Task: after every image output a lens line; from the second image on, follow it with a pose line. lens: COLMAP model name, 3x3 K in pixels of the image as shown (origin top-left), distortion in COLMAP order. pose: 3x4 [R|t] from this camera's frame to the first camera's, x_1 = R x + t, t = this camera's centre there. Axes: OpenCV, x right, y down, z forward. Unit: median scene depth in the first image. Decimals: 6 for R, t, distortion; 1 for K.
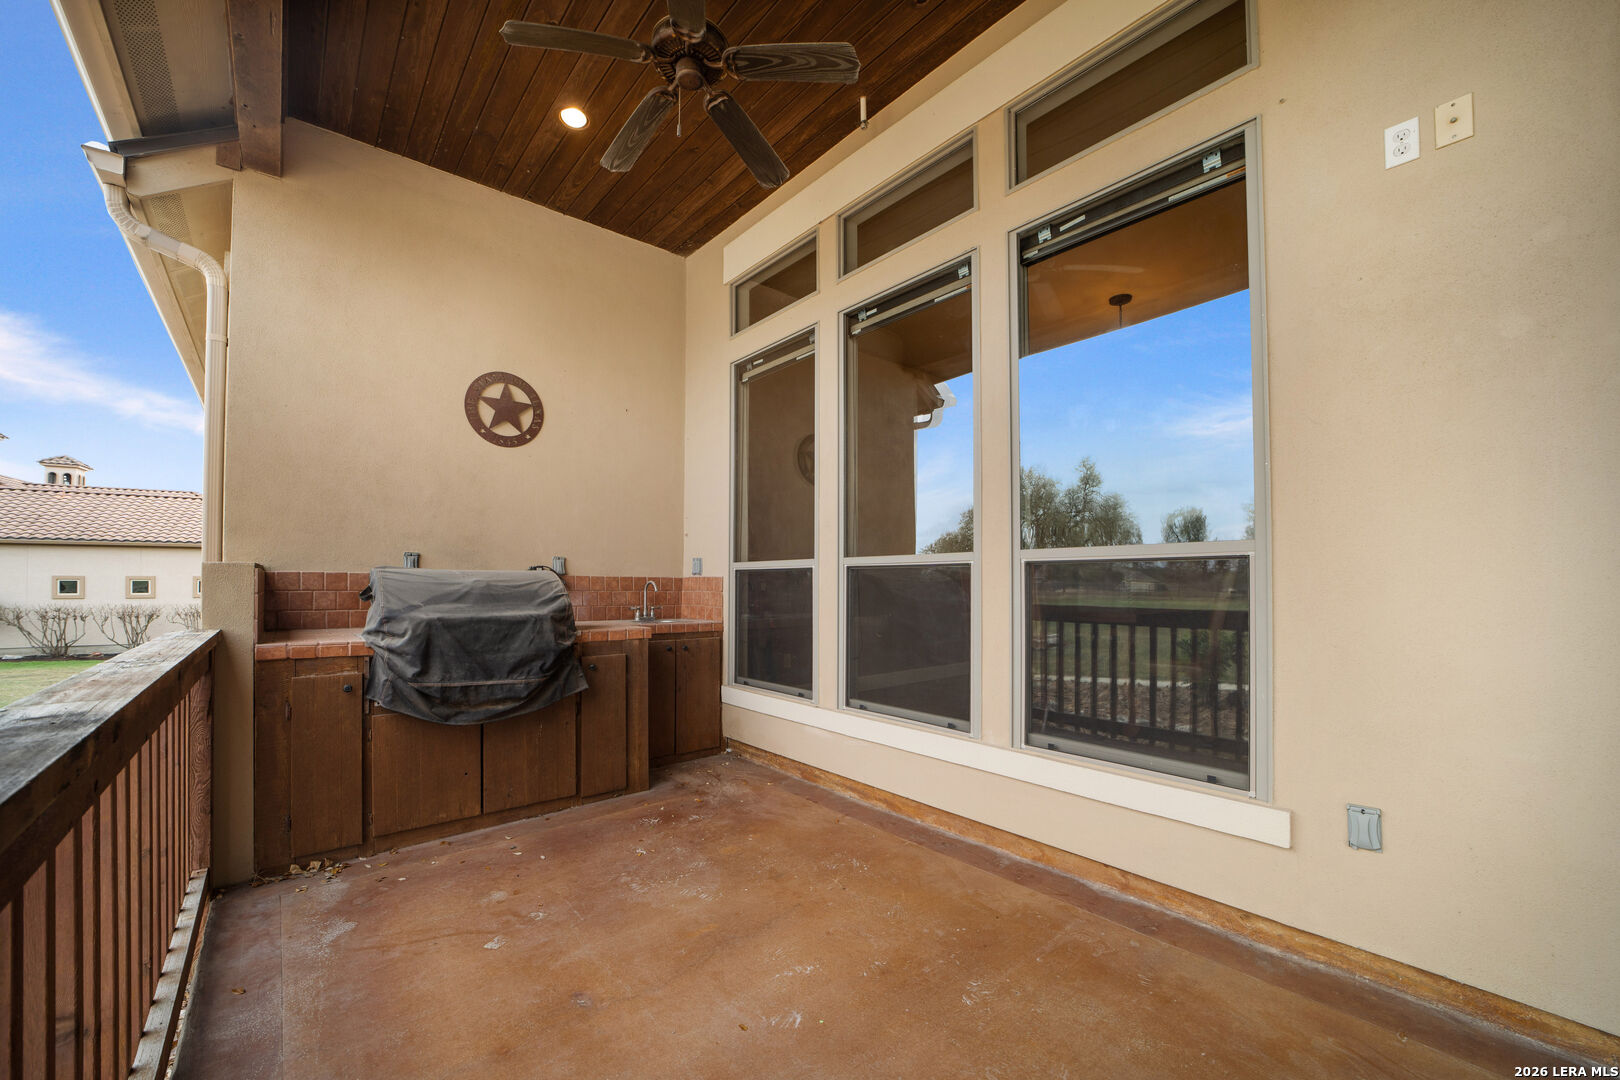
lens RADIAL K [[637.7, 0, 795.4], [0, 637.7, 579.9], [0, 0, 1]] dist [-0.020740, 0.003287]
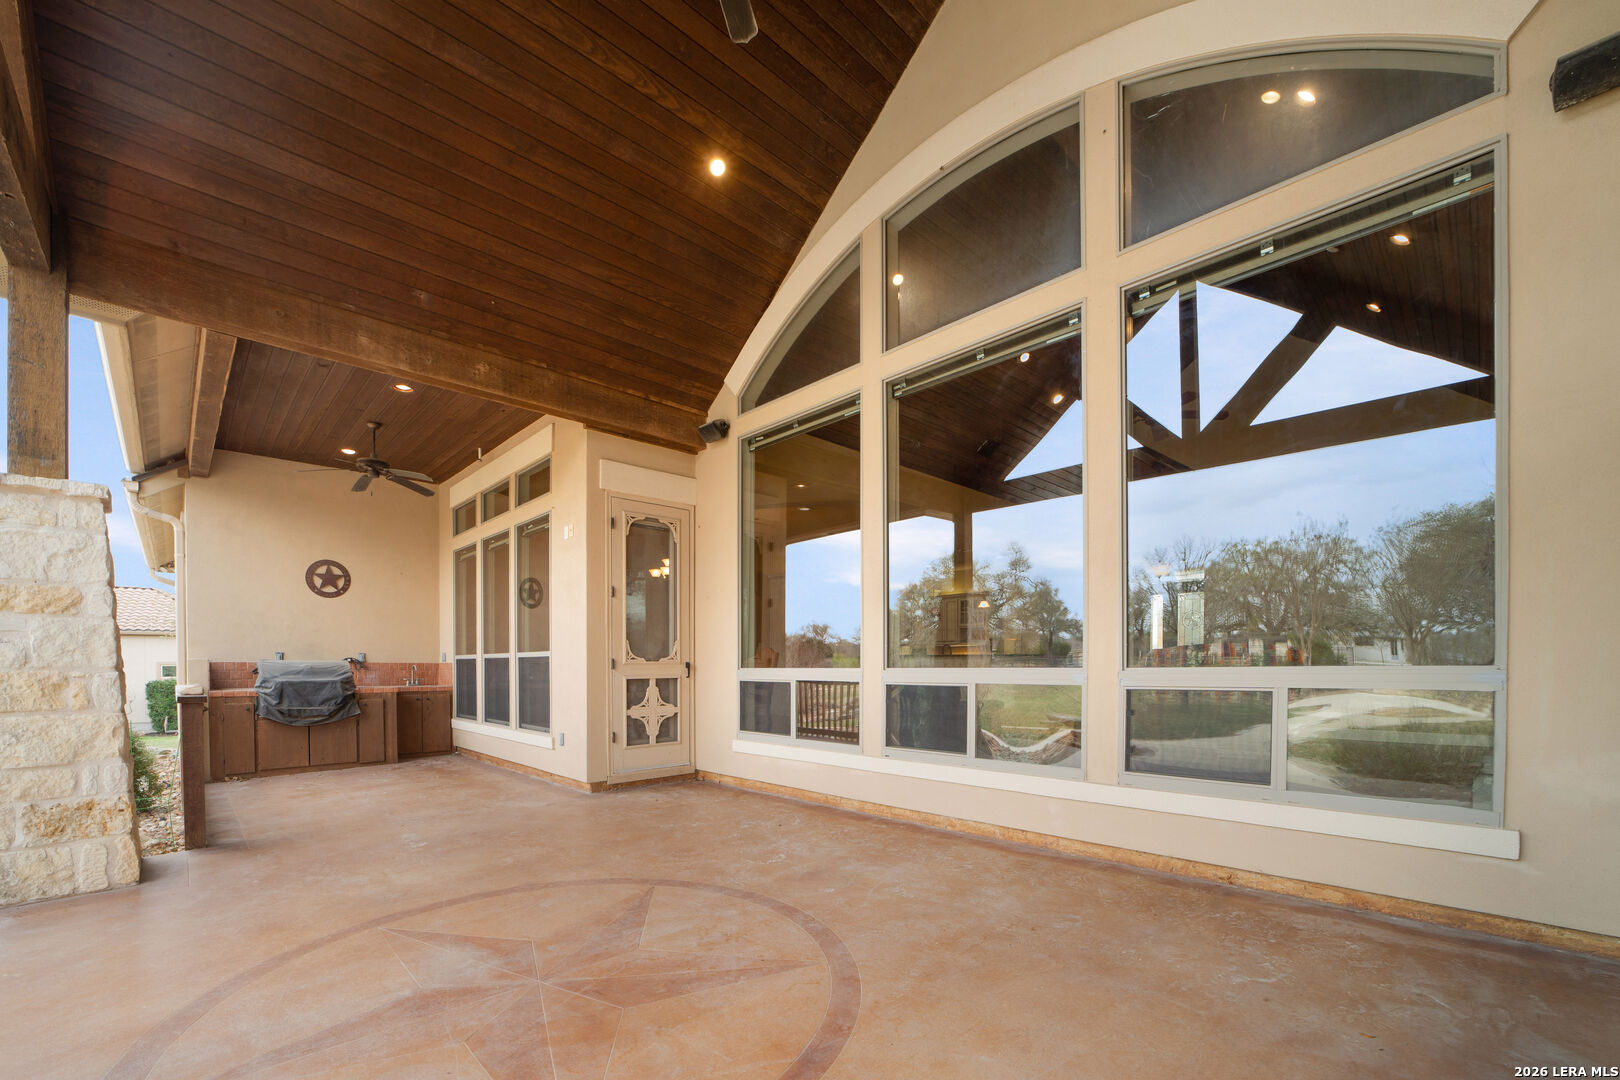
lens RADIAL K [[664.4, 0, 814.0], [0, 664.4, 677.2], [0, 0, 1]] dist [-0.022982, 0.000547]
pose [[0.994216, -0.006084, 0.107229, 0.979988], [0.003678, 0.999737, 0.022618, -0.003220], [-0.107338, -0.022092, 0.993977, -1.423897]]
